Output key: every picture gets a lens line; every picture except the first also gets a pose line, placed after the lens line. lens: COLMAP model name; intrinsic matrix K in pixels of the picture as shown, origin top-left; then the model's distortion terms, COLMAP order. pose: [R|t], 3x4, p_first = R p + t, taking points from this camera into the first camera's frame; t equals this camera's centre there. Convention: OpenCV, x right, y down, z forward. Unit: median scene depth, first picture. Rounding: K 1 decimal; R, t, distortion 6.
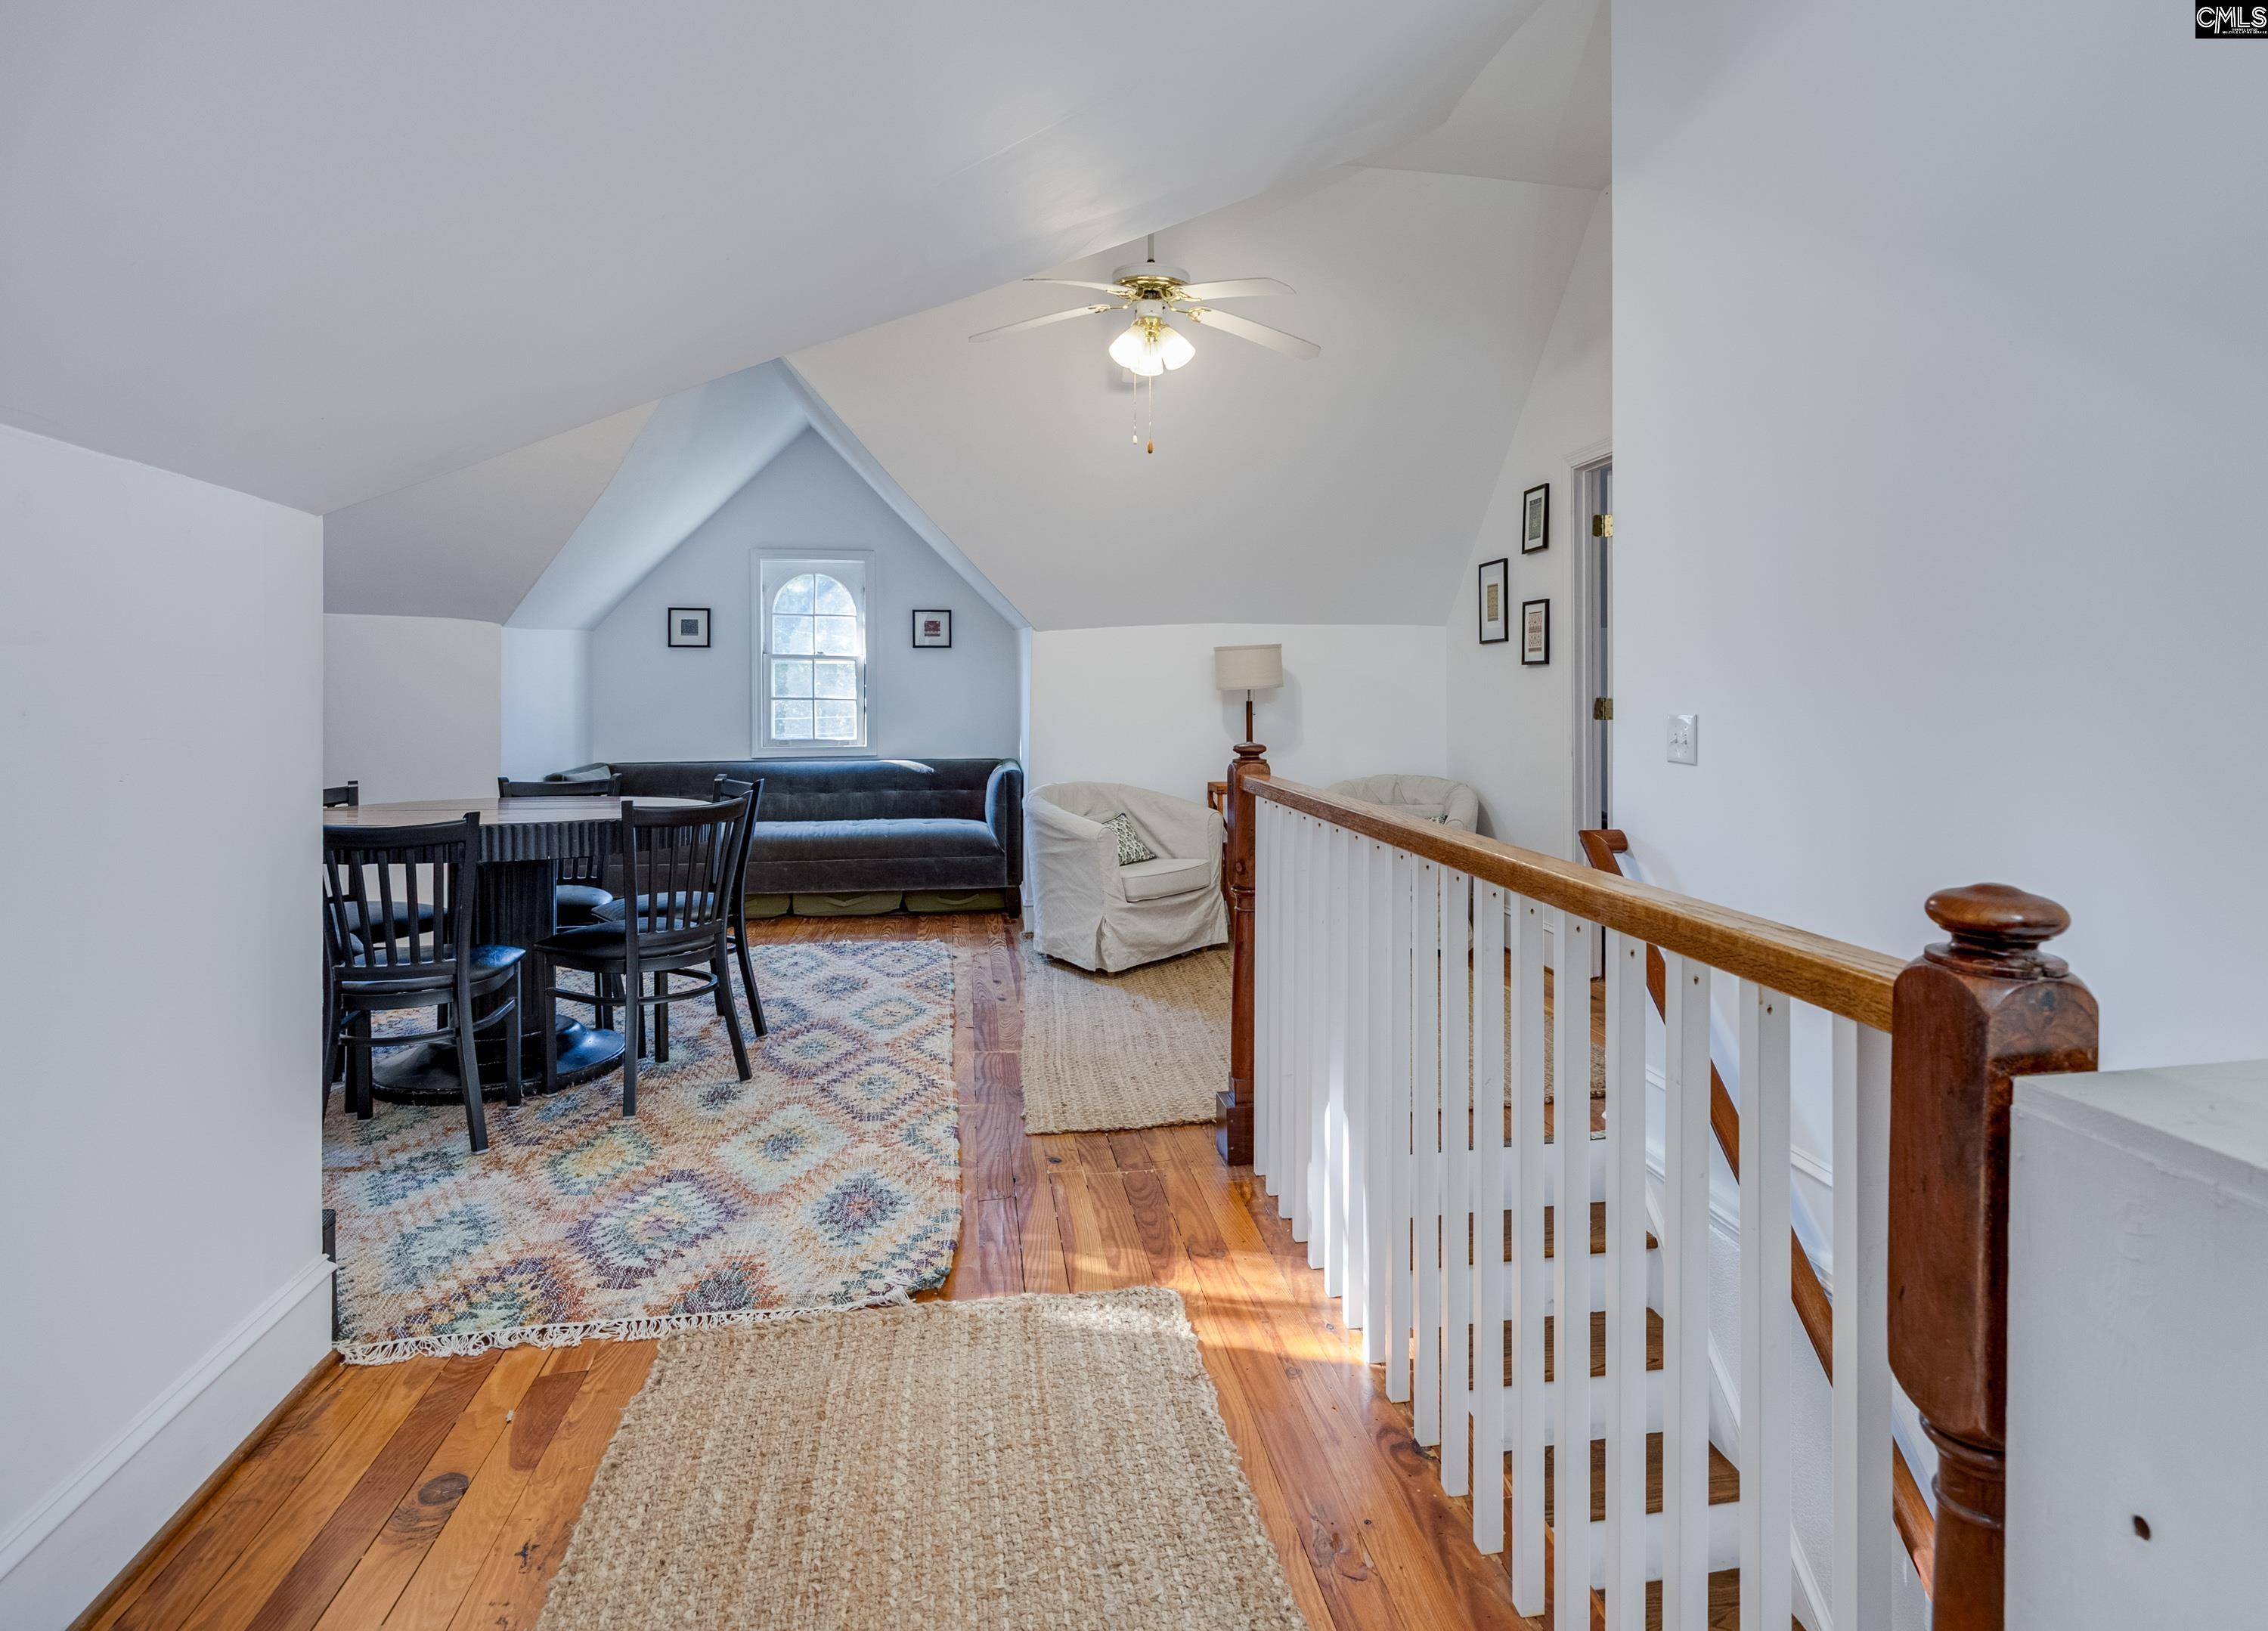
lens RADIAL K [[1386.6, 0, 1177.4], [0, 1386.6, 697.3], [0, 0, 1]] dist [-0.008269, -0.002326]
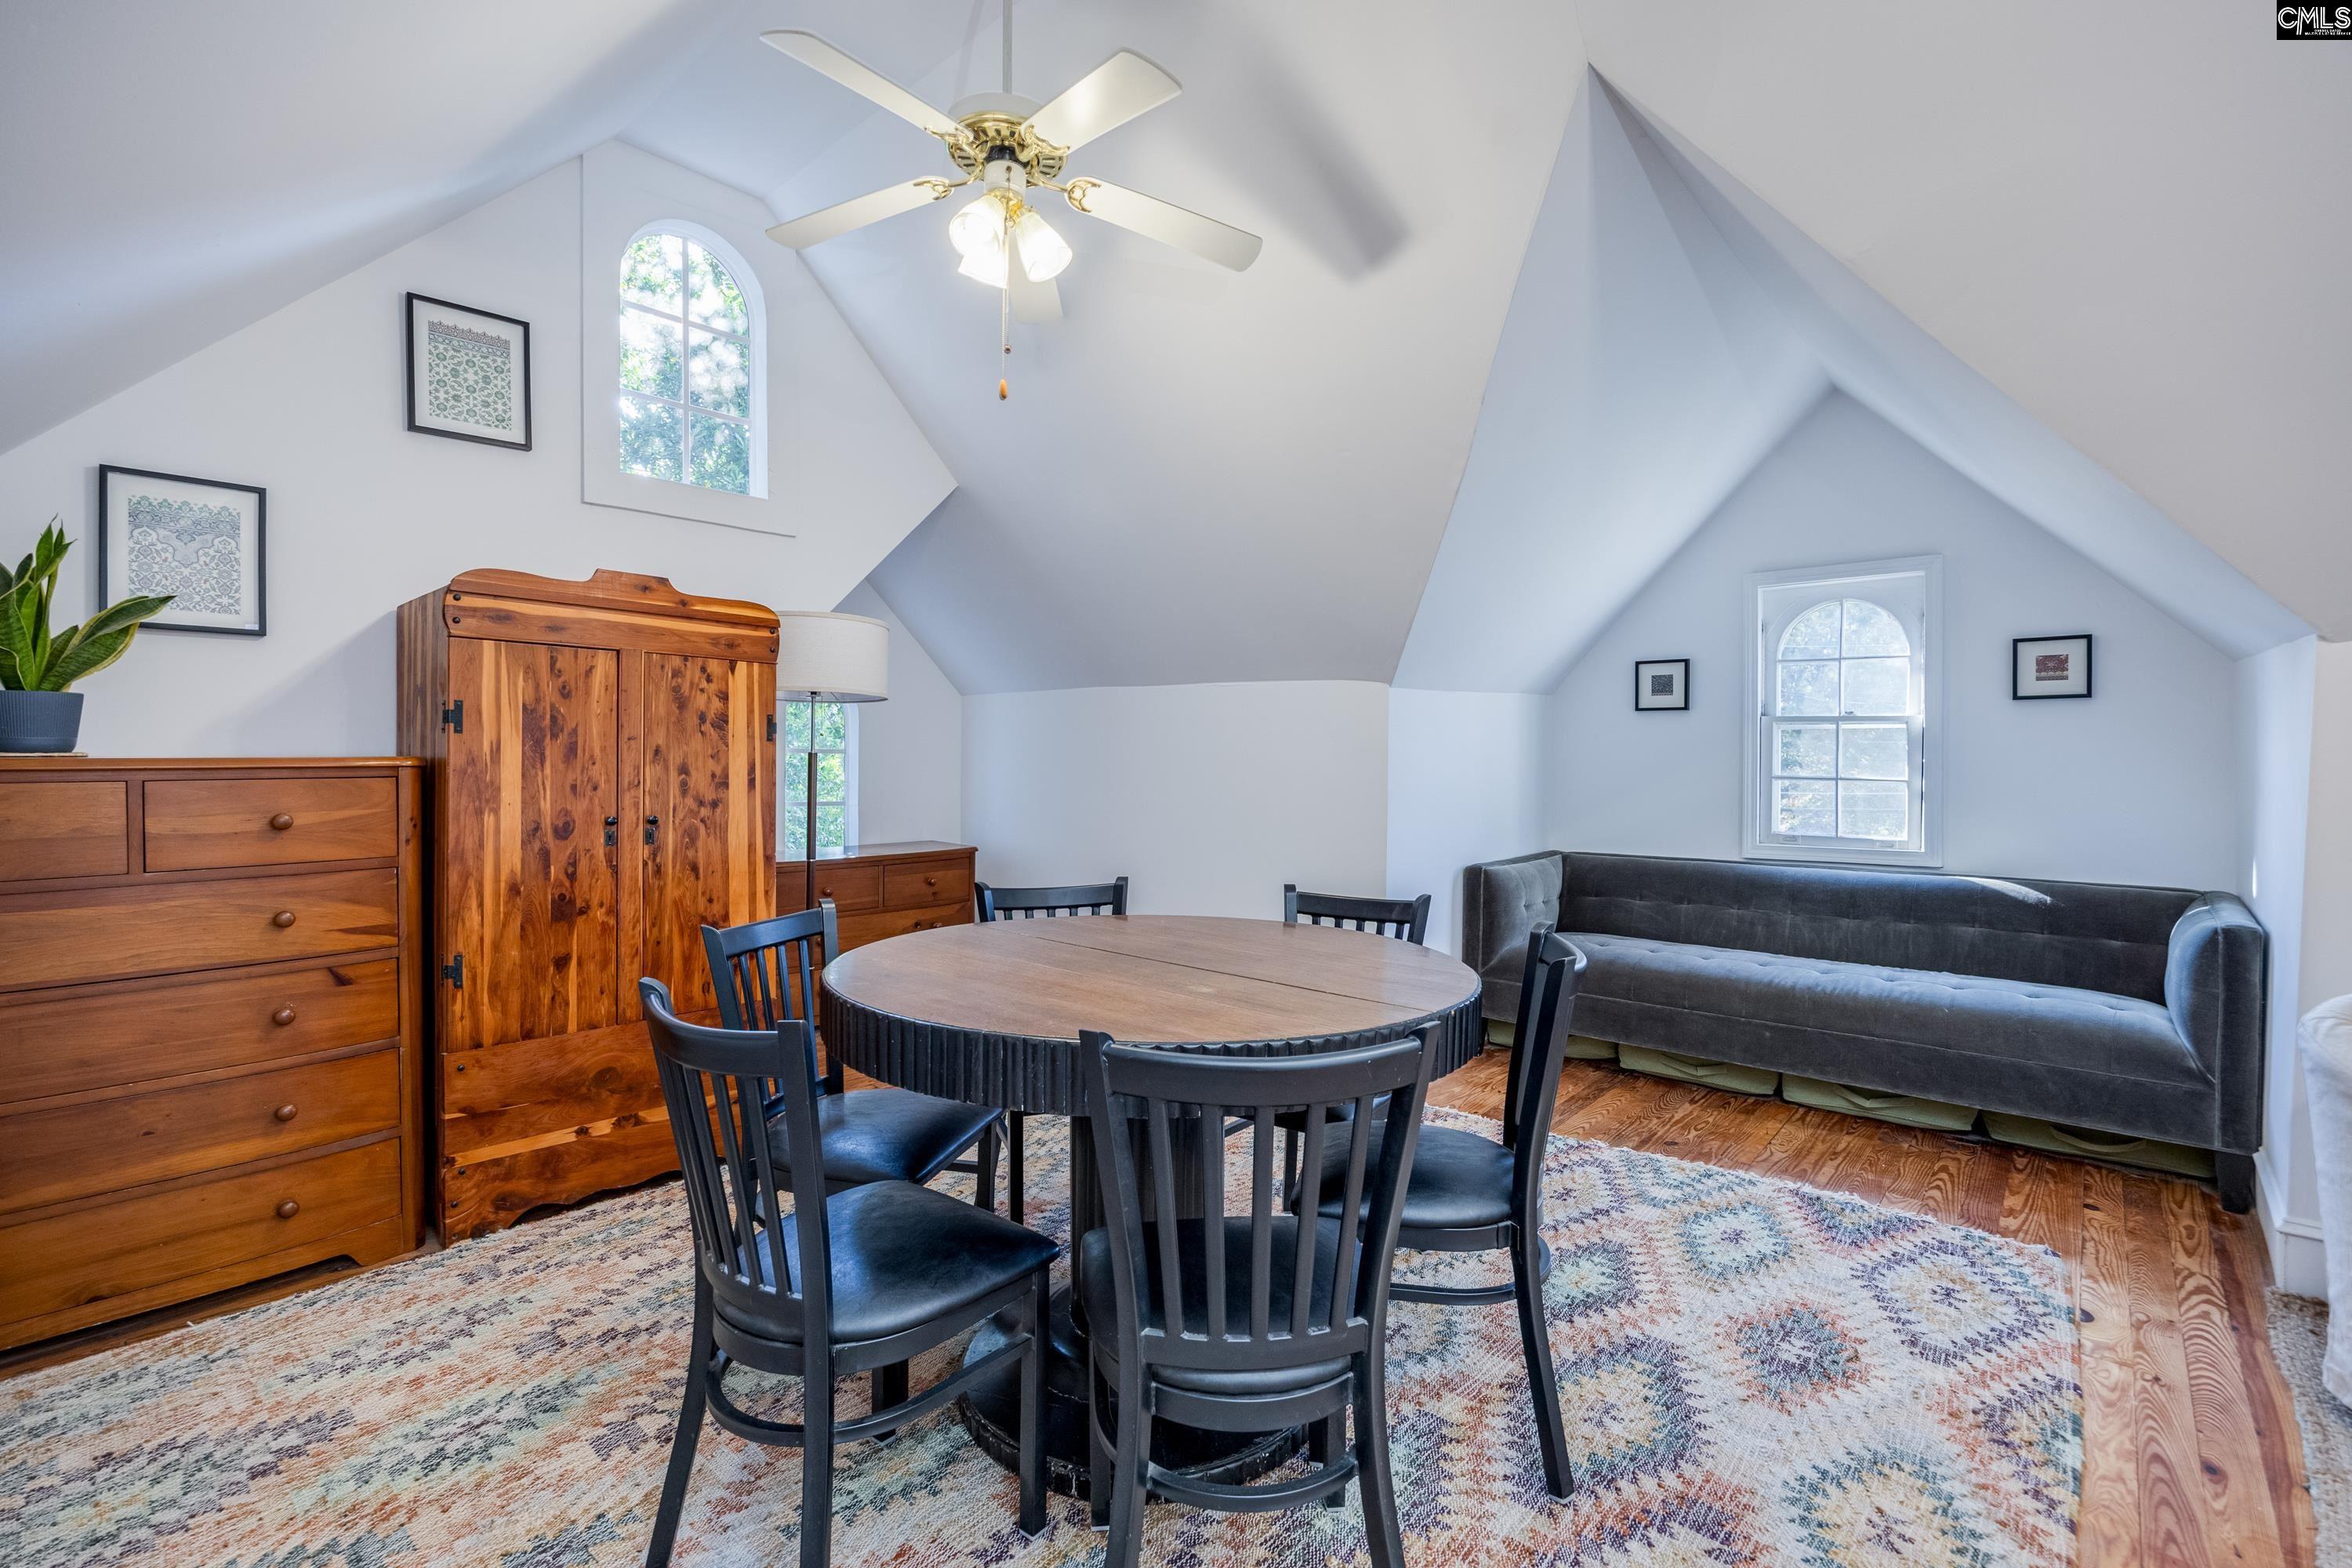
lens RADIAL K [[1115.5, 0, 1121.2], [0, 1115.5, 769.1], [0, 0, 1]] dist [-0.017662, 0.000633]
pose [[0.634511, 0.011164, -0.772834, -0.101471], [-0.010094, 0.999930, 0.006157, -0.006213], [0.772848, 0.003894, 0.634579, 0.621624]]
